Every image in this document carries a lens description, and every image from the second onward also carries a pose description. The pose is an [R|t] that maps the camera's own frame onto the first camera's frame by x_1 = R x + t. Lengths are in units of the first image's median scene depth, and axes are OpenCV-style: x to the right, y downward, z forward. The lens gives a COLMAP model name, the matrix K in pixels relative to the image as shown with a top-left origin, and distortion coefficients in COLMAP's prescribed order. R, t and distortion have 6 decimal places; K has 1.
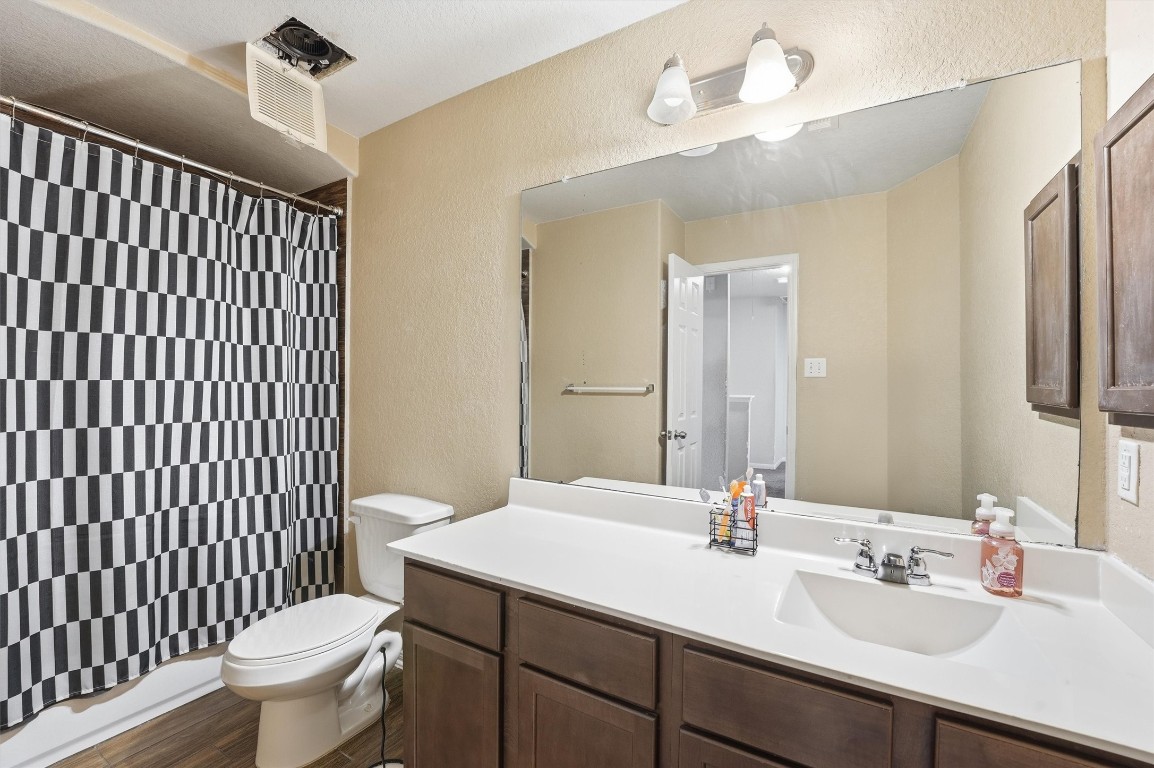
lens RADIAL K [[469.2, 0, 575.8], [0, 469.2, 386.4], [0, 0, 1]] dist [-0.023454, 0.000302]
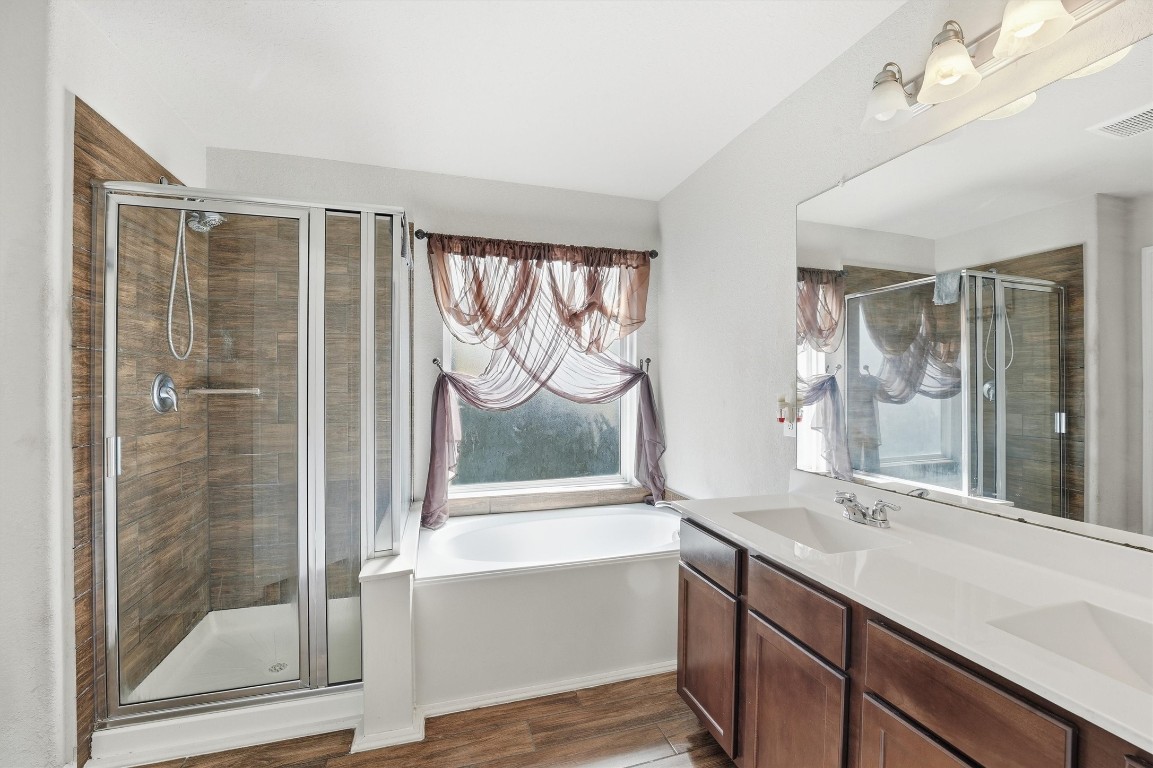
lens RADIAL K [[468.8, 0, 581.3], [0, 468.8, 386.1], [0, 0, 1]] dist [-0.023454, 0.000302]
pose [[0.744294, -0.005227, -0.667832, 0.344694], [0.004494, 0.999986, -0.002818, 0.006272], [0.667837, -0.000904, 0.744307, -0.202818]]
